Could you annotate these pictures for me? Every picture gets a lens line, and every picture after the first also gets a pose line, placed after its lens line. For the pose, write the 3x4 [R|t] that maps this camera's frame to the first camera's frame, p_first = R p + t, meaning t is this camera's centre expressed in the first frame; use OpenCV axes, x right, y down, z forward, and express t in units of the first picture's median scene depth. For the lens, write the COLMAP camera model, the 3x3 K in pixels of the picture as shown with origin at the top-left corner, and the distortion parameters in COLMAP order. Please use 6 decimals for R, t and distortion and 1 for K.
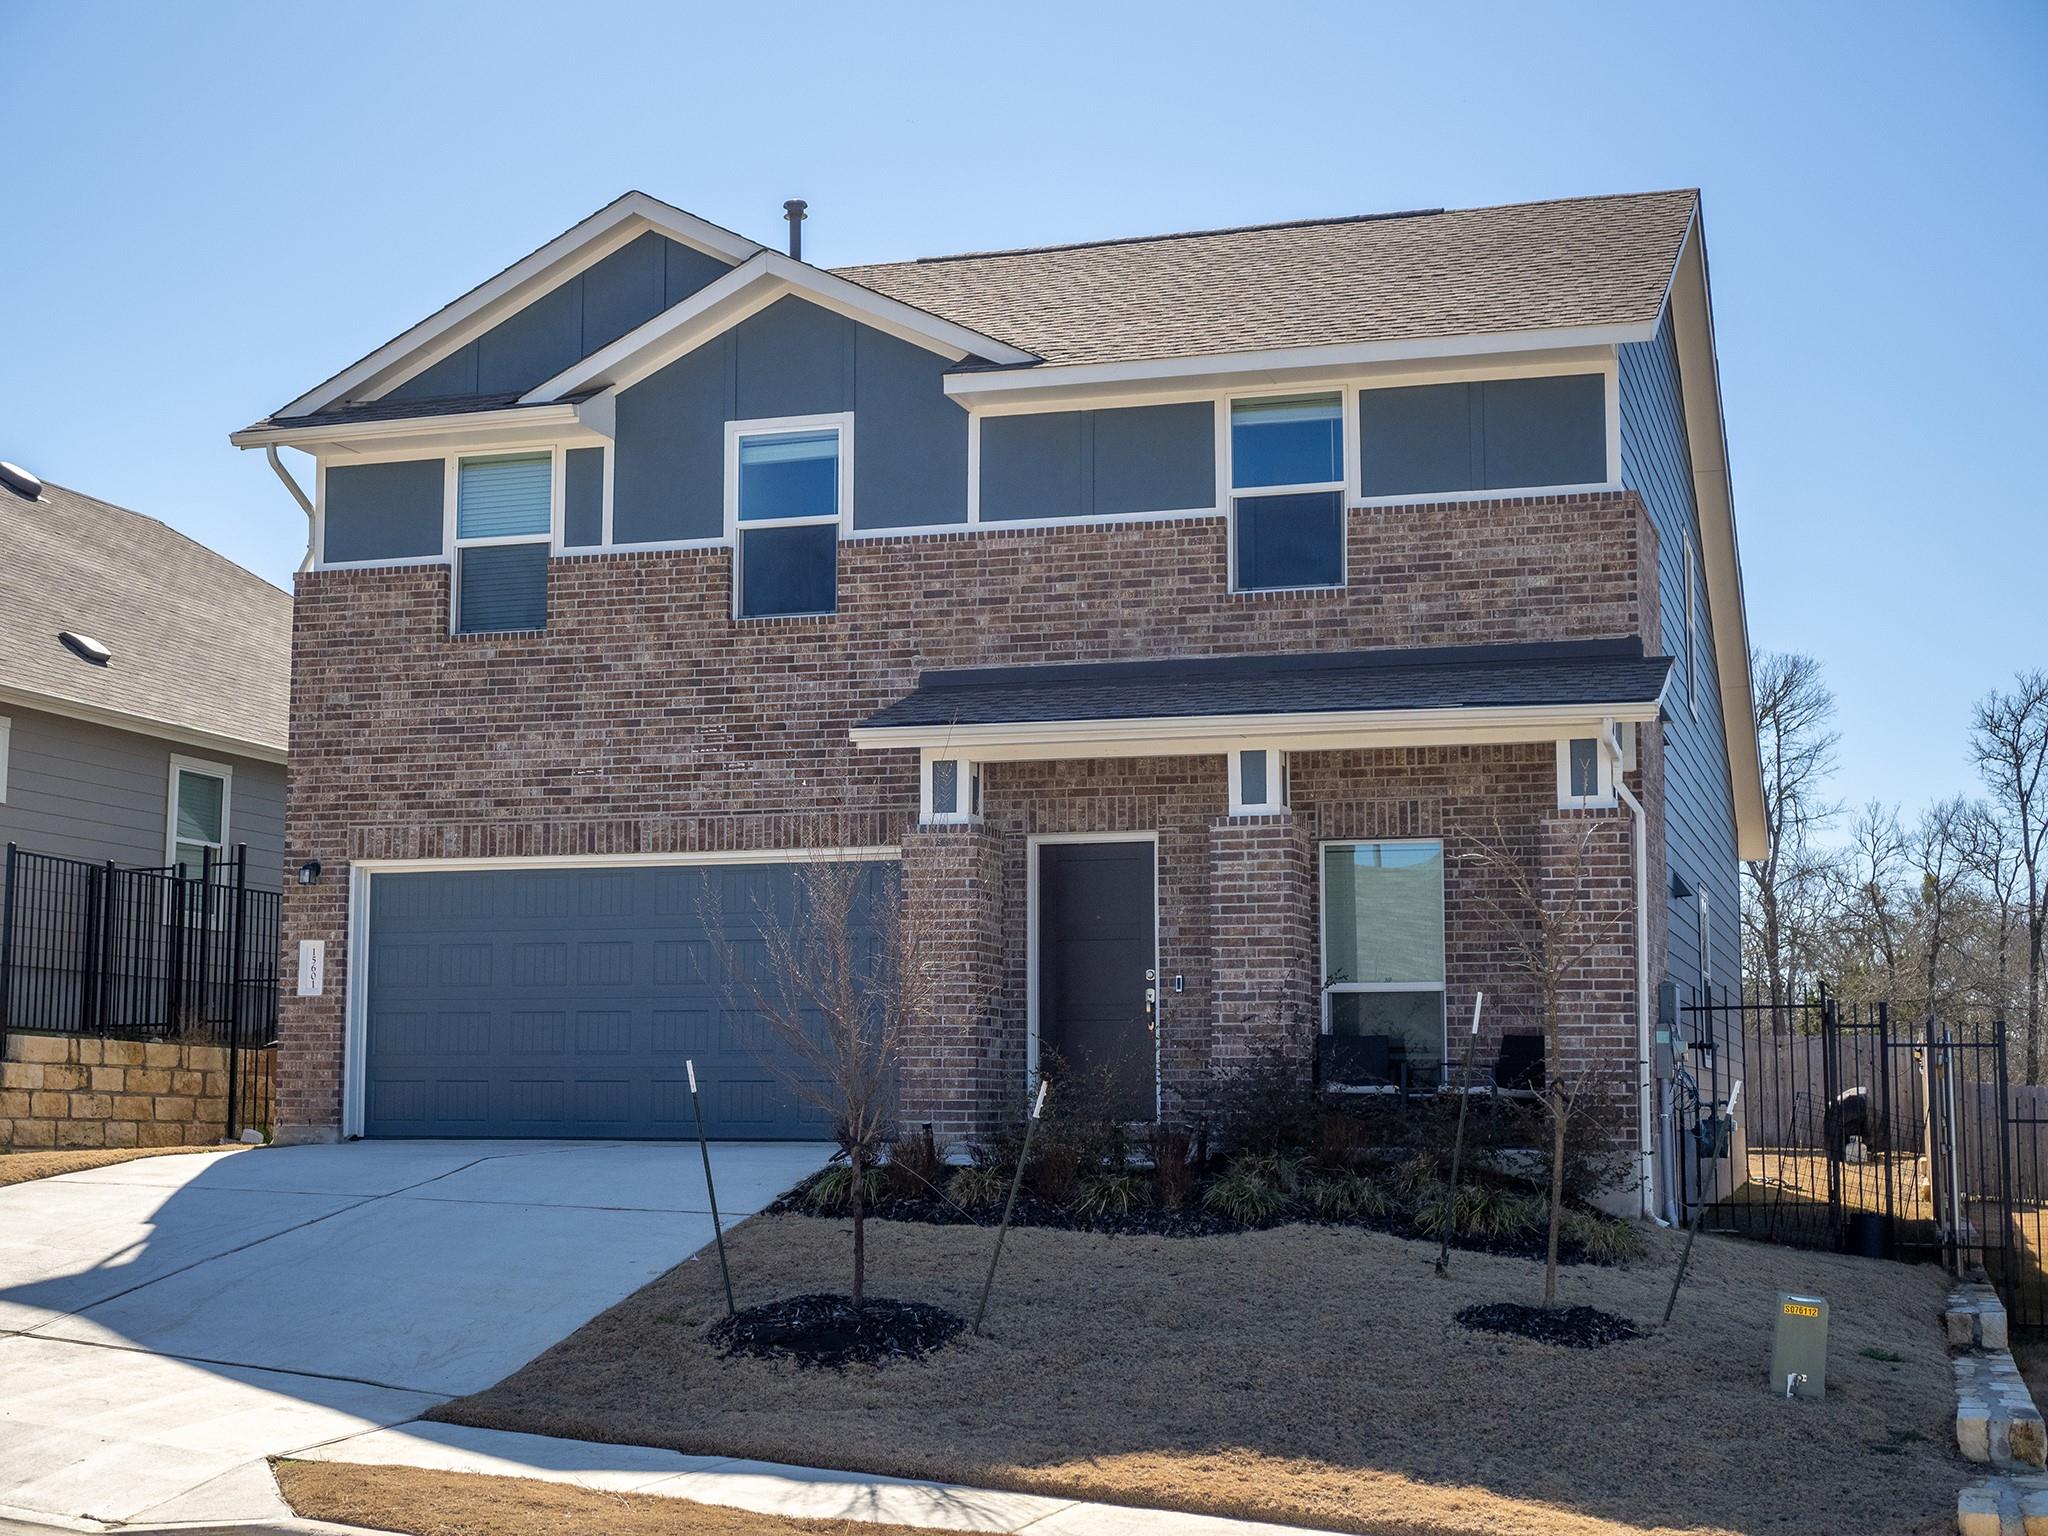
lens RADIAL K [[2722.4, 0, 1023.5], [0, 2722.4, 769.0], [0, 0, 1]] dist [-0.026640, 0.000000]
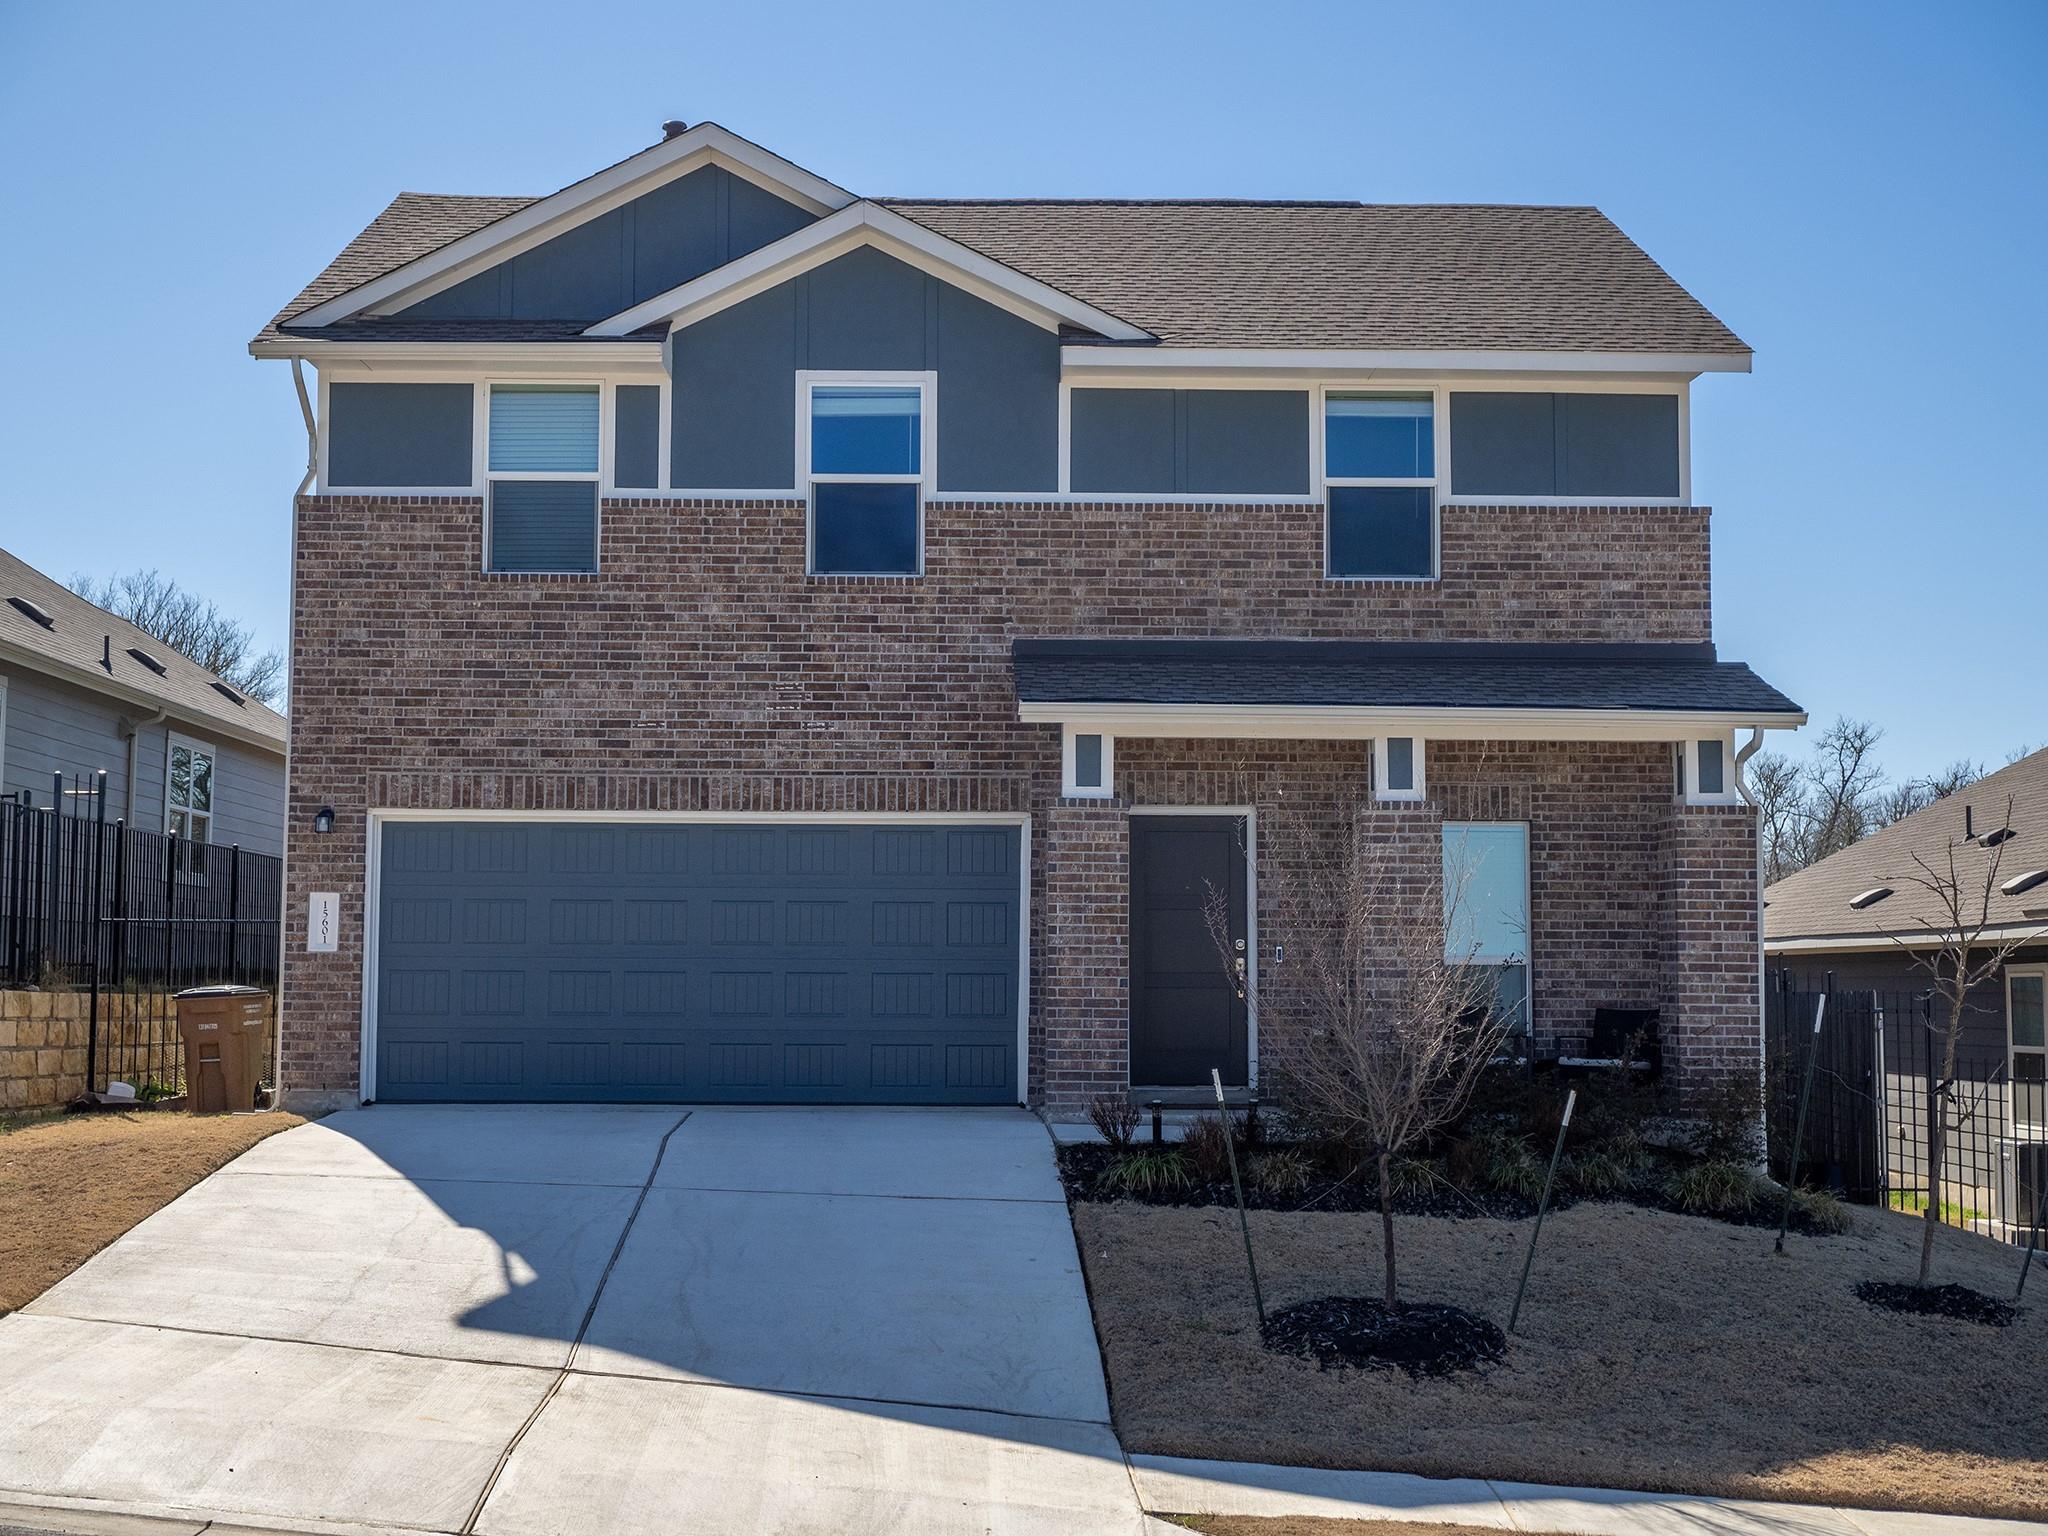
lens RADIAL K [[2648.3, 0, 1023.4], [0, 2648.3, 766.1], [0, 0, 1]] dist [-0.019303, 0.000000]
pose [[0.952562, 0.027543, 0.303095, -0.329007], [-0.040553, 0.998503, 0.036714, -0.024979], [-0.301630, -0.047263, 0.952253, 0.067491]]
